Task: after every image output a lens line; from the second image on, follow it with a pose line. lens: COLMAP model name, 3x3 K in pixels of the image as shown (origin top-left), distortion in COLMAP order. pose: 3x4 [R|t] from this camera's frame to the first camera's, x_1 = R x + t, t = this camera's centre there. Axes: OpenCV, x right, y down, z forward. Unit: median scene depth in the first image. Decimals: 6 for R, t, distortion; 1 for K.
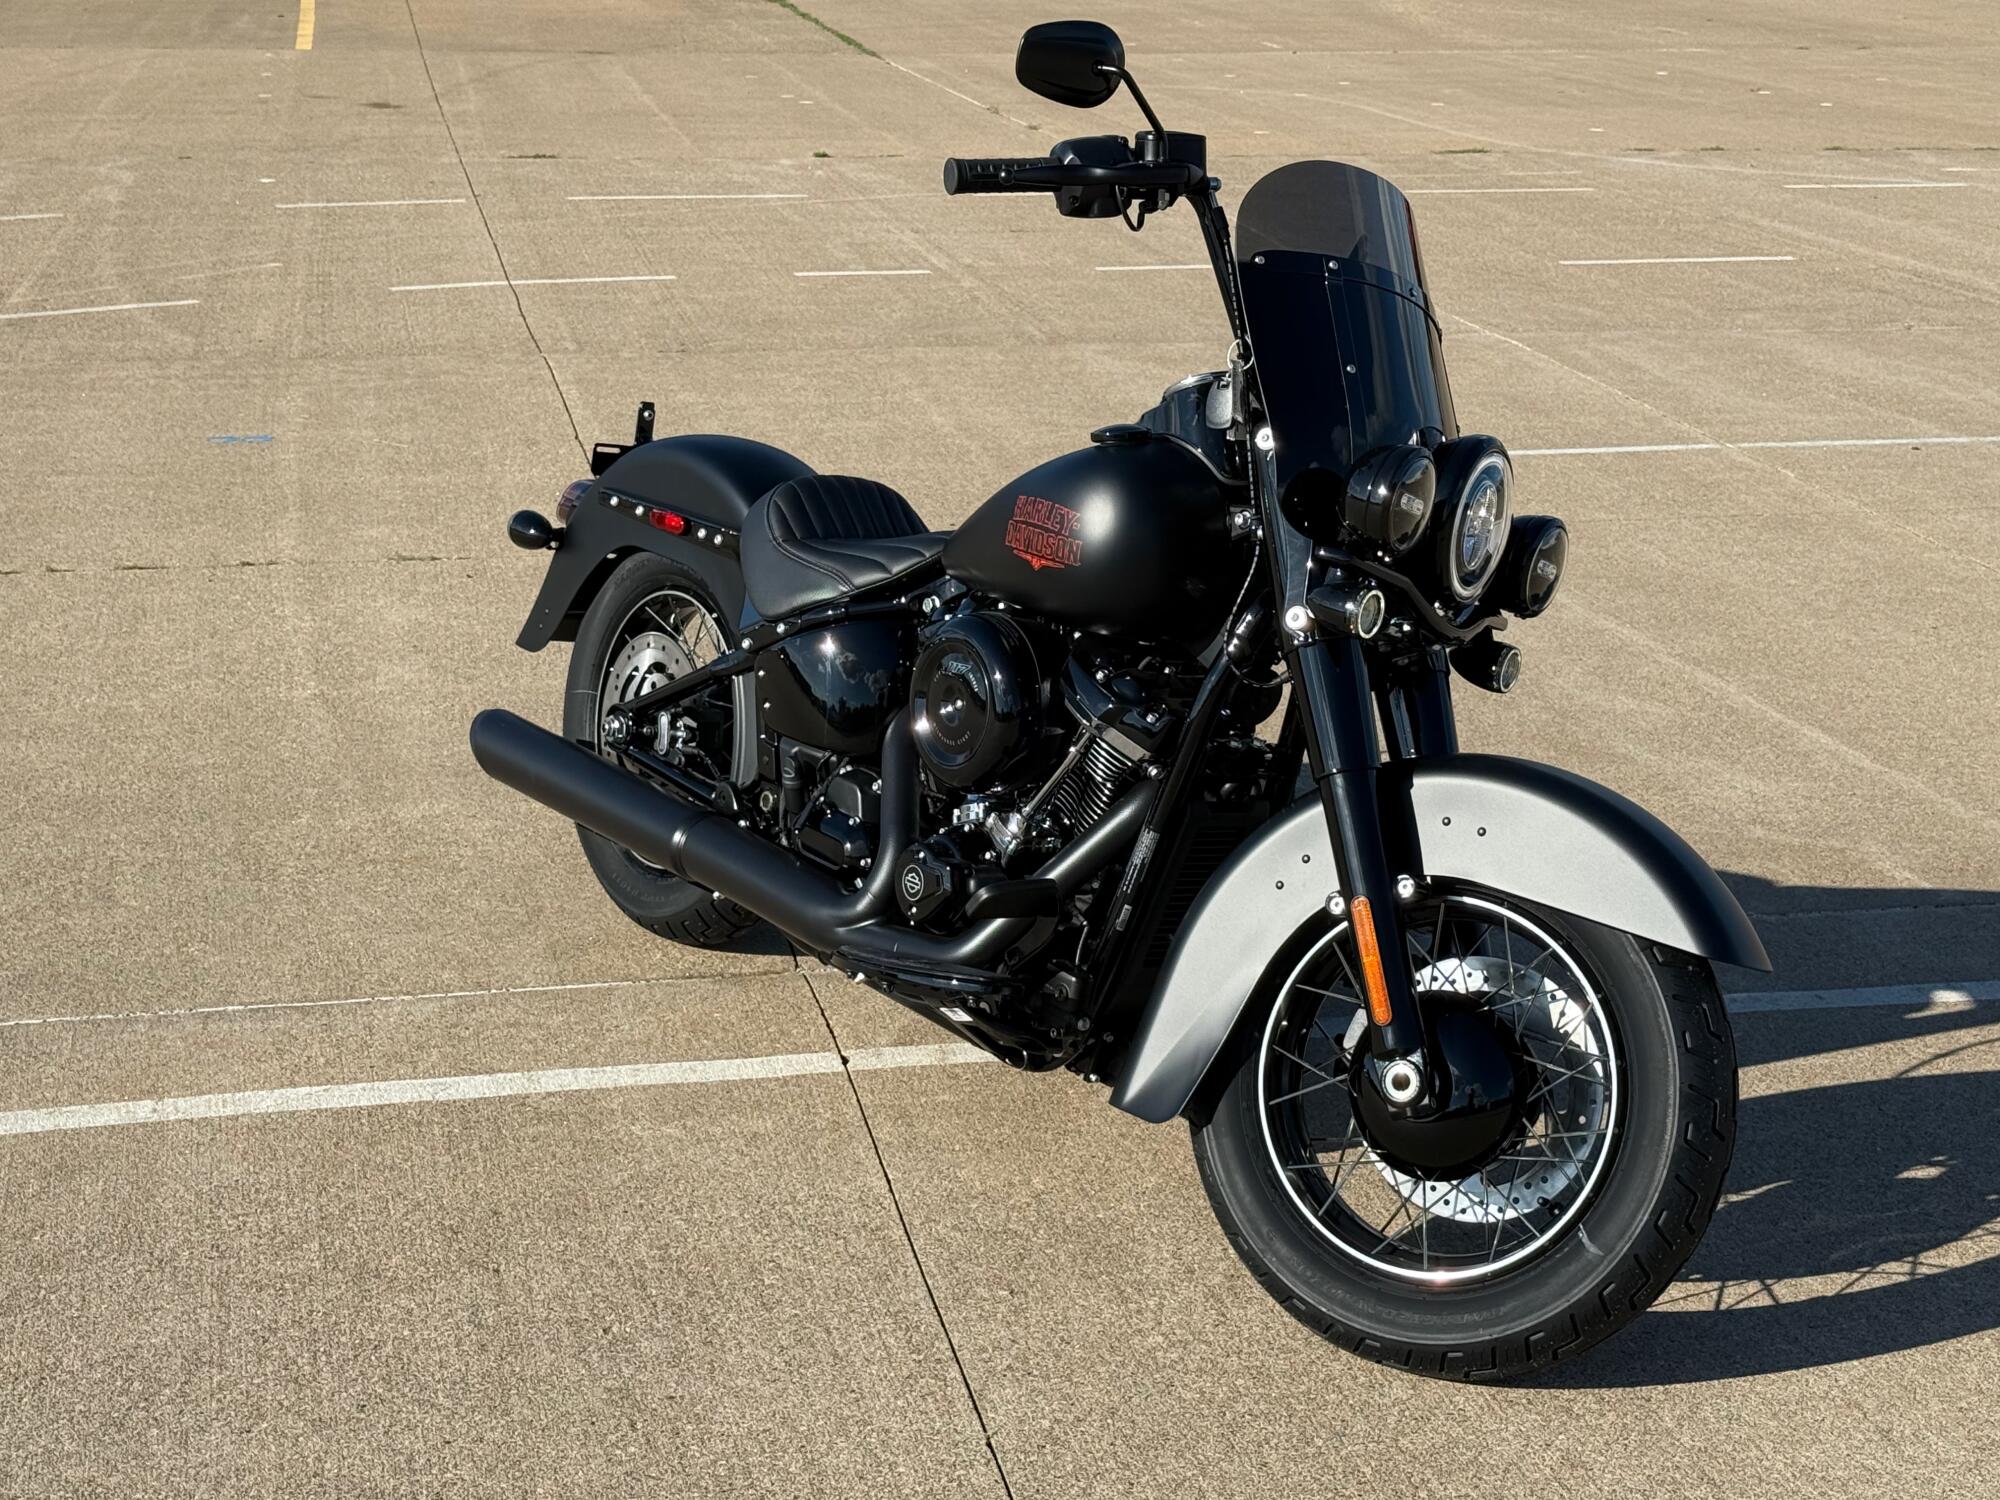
lens RADIAL K [[3173.3, 0, 1000.0], [0, 3173.3, 750.0], [0, 0, 1]] dist [0.142157, -0.052182]
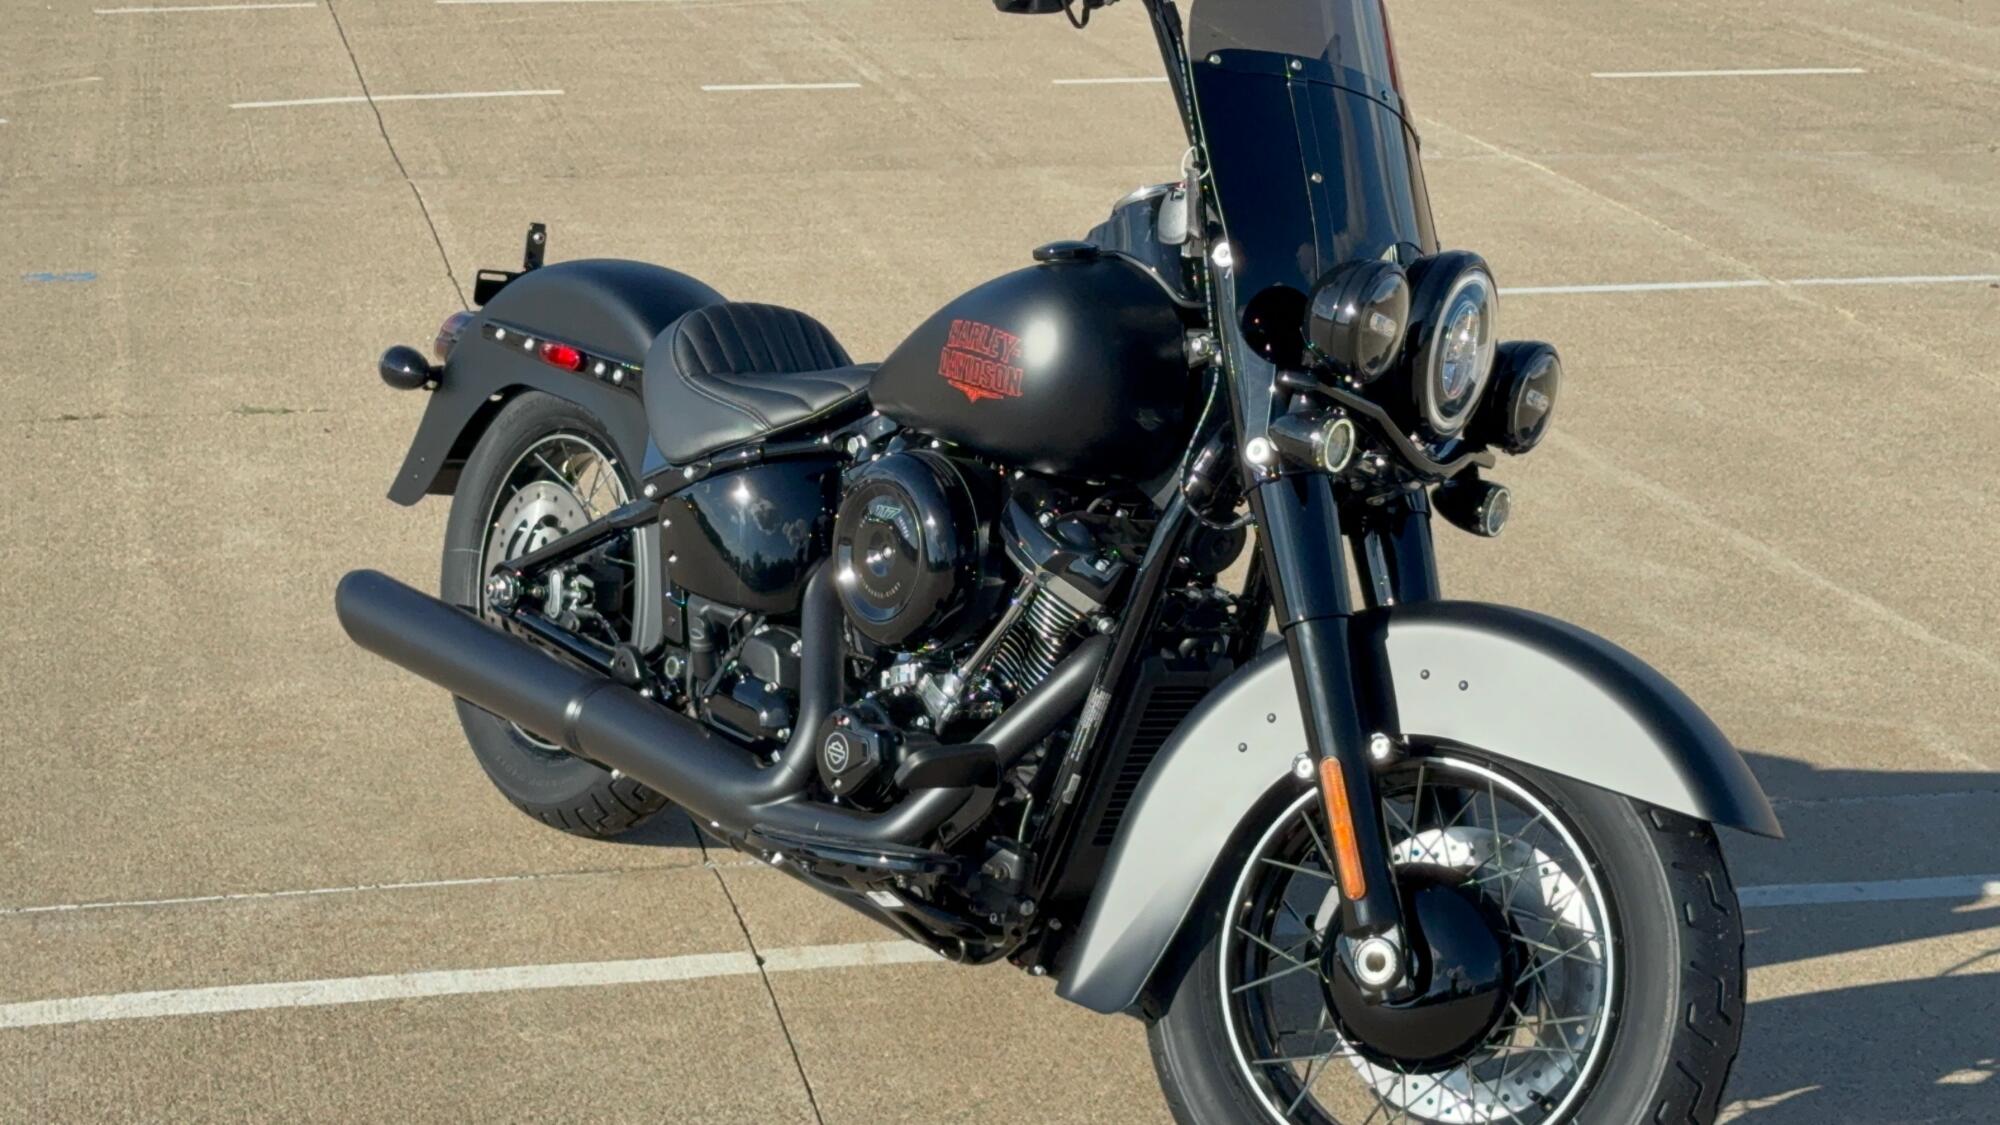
lens RADIAL K [[4317.4, 0, 1000.0], [0, 4317.4, 562.5], [0, 0, 1]] dist [0.178686, -0.184616]
pose [[0.999974, -0.001758, 0.007040, 0.009849], [0.002088, 0.998883, -0.047204, 0.044483], [-0.006950, 0.047218, 0.998860, -0.212090]]
